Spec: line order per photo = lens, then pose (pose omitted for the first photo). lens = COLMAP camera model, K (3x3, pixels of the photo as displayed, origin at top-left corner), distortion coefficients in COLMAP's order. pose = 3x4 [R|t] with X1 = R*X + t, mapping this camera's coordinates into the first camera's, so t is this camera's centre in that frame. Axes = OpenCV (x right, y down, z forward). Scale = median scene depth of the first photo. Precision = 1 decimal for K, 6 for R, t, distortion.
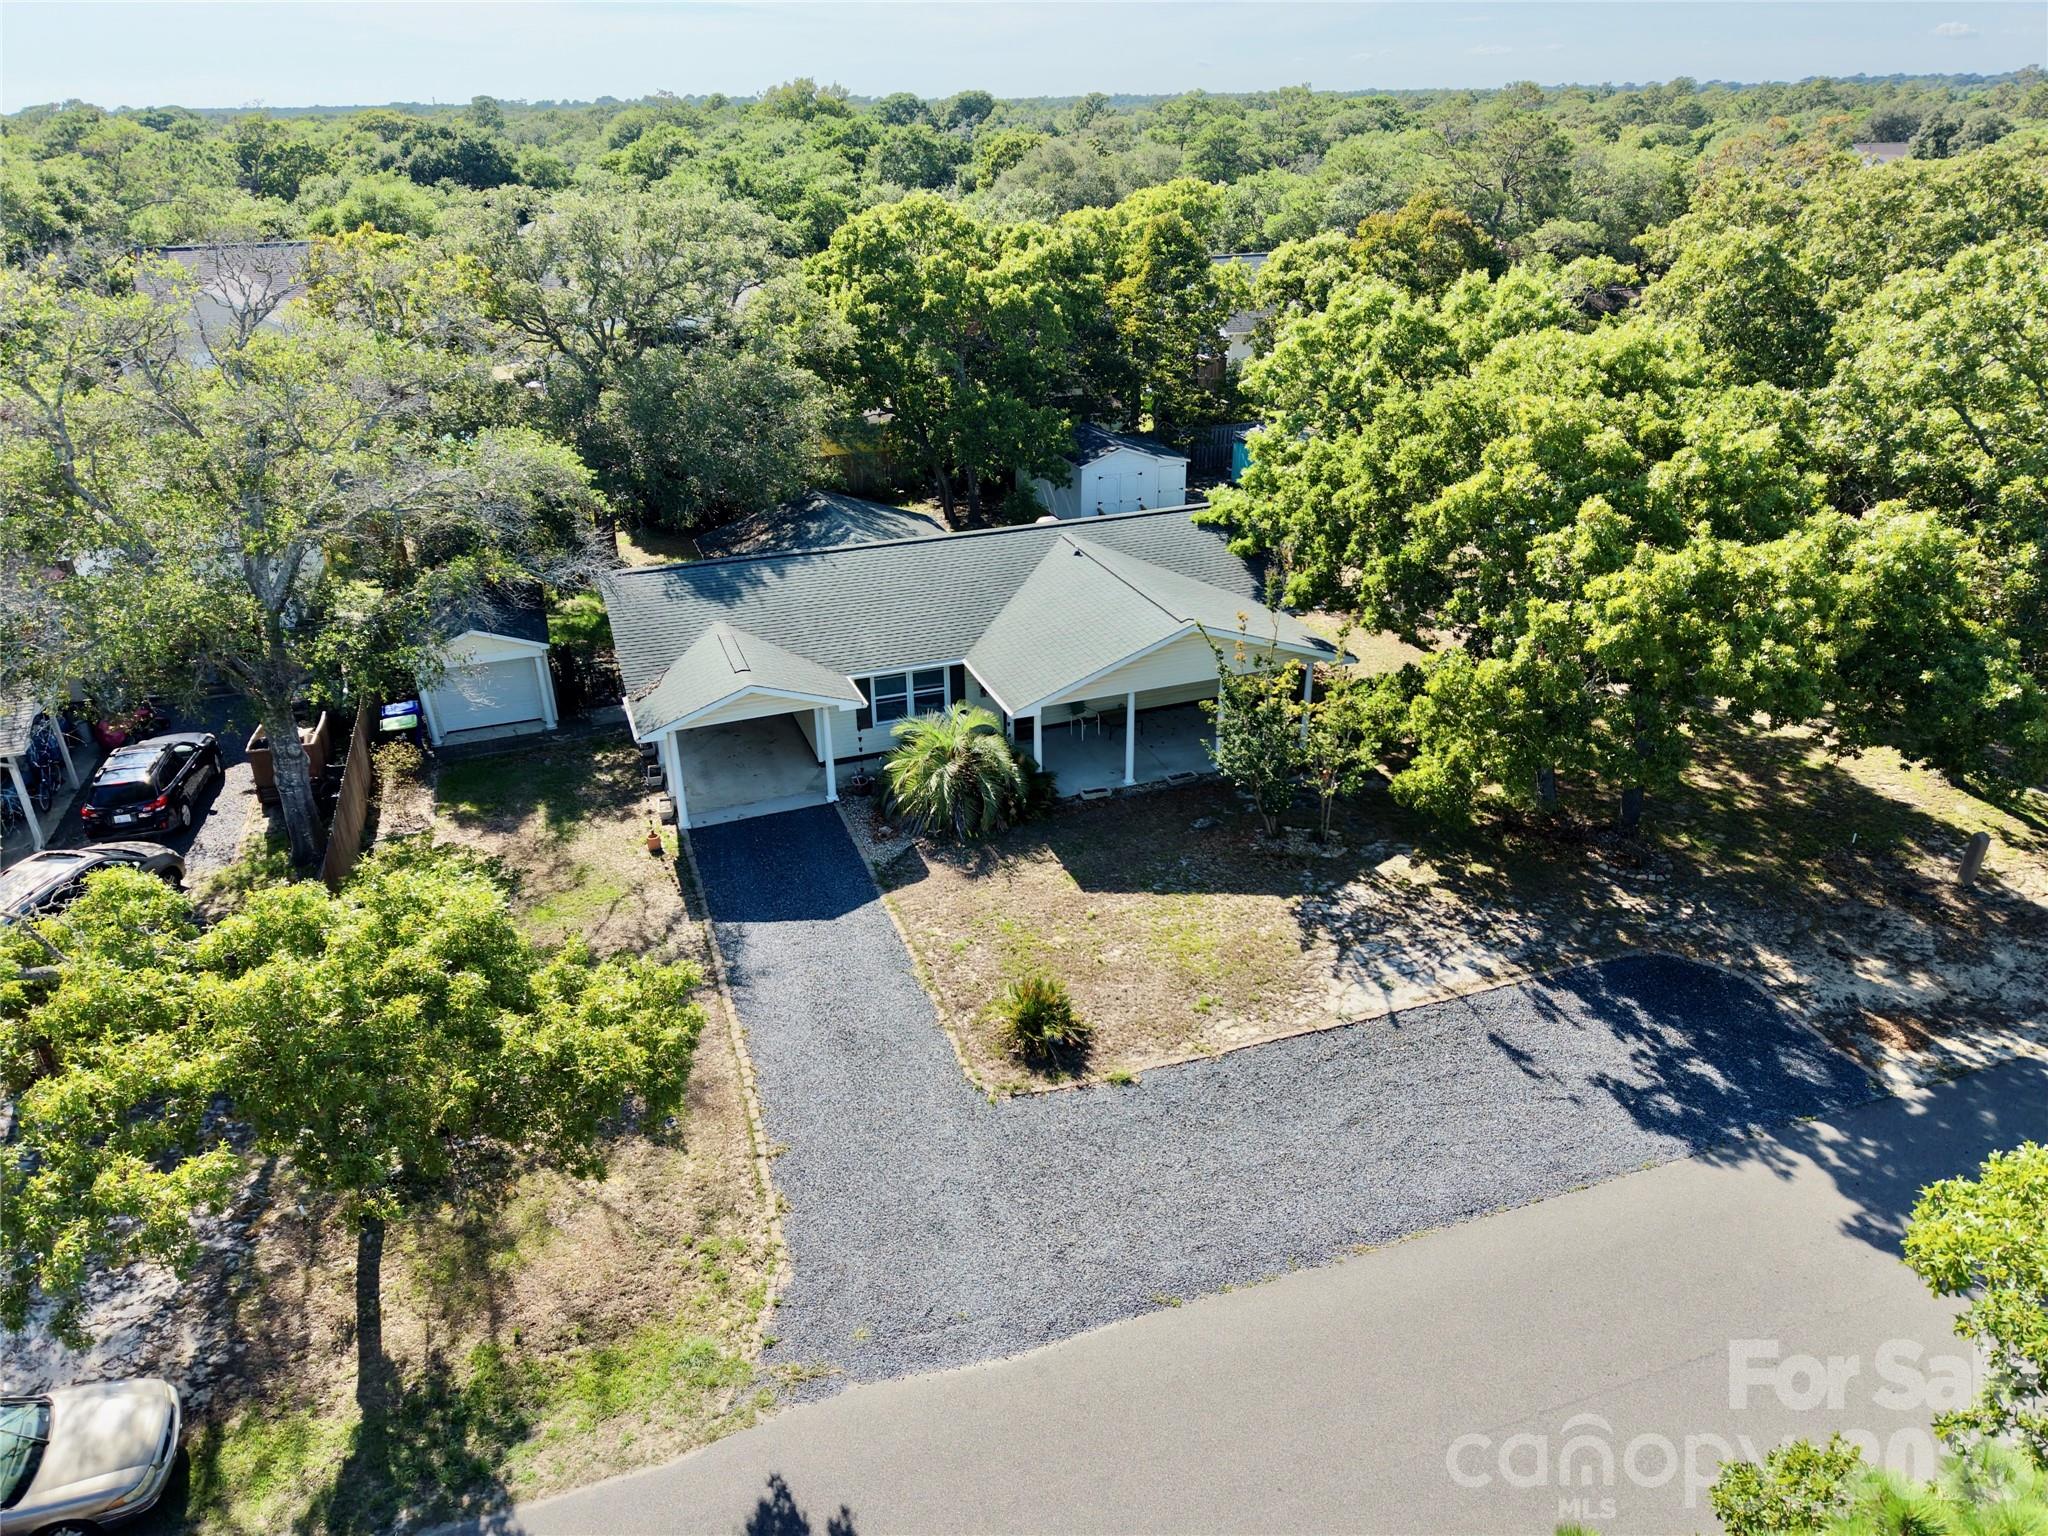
lens RADIAL K [[1330.1, 0, 1035.8], [0, 1330.1, 764.2], [0, 0, 1]] dist [0.046762, -0.057788]
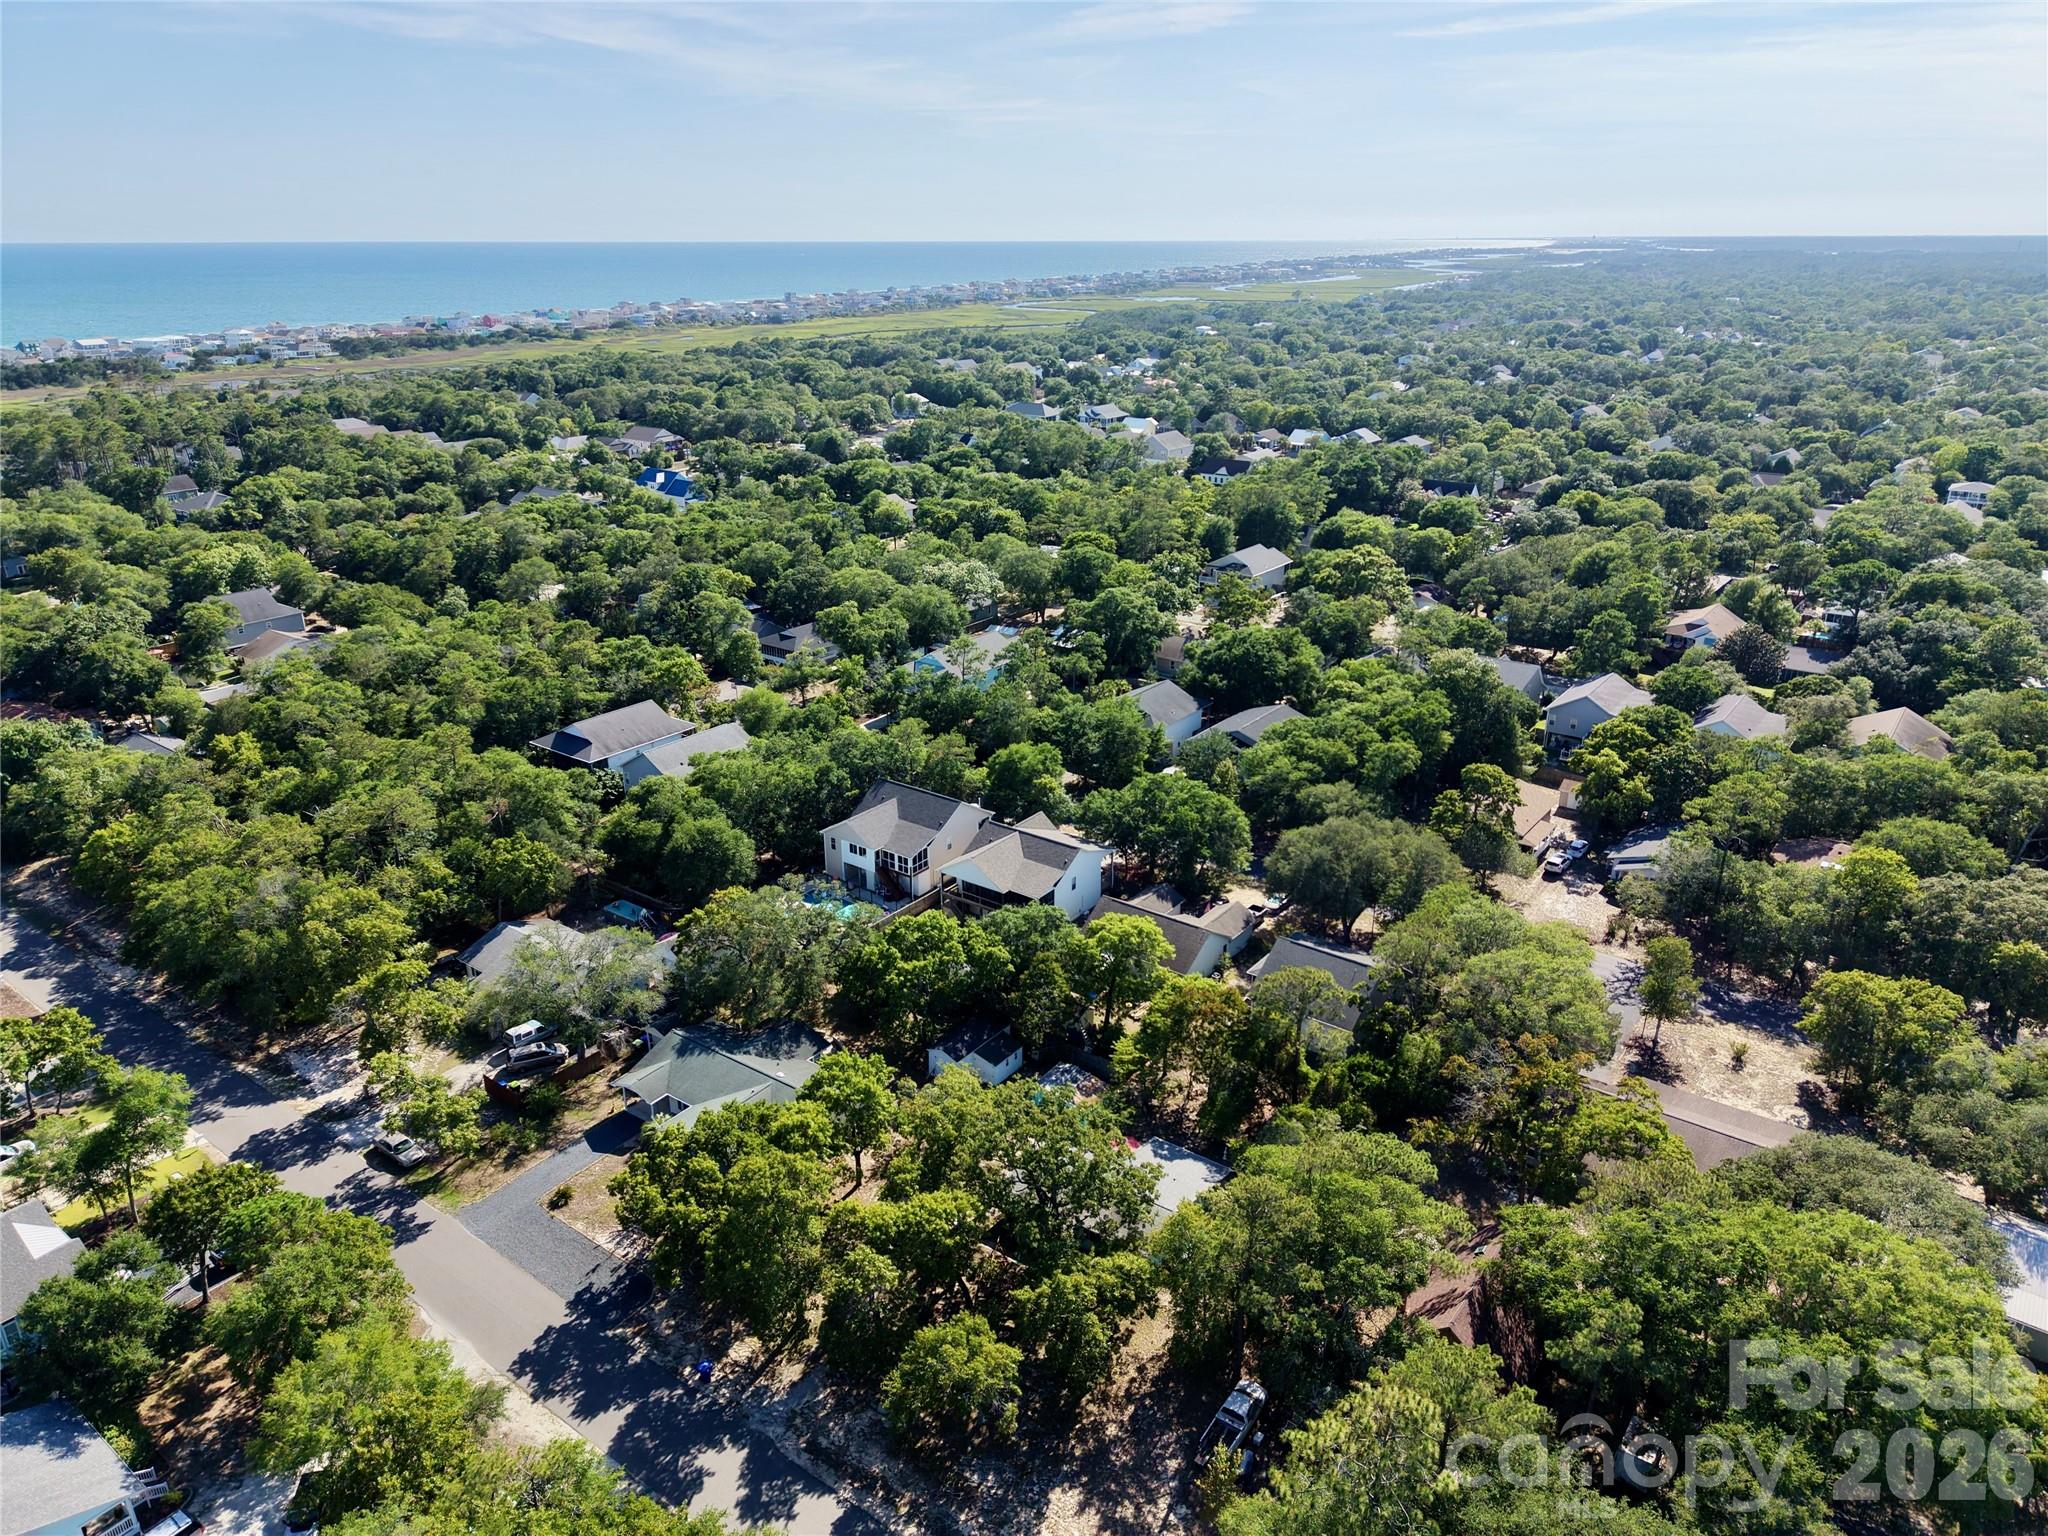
lens RADIAL K [[1330.1, 0, 1035.8], [0, 1330.1, 764.2], [0, 0, 1]] dist [0.046762, -0.057788]
pose [[0.556666, 0.298649, -0.775198, 3.059725], [-0.360558, 0.927530, 0.098420, -1.674270], [0.748412, 0.224717, 0.624005, -0.692745]]
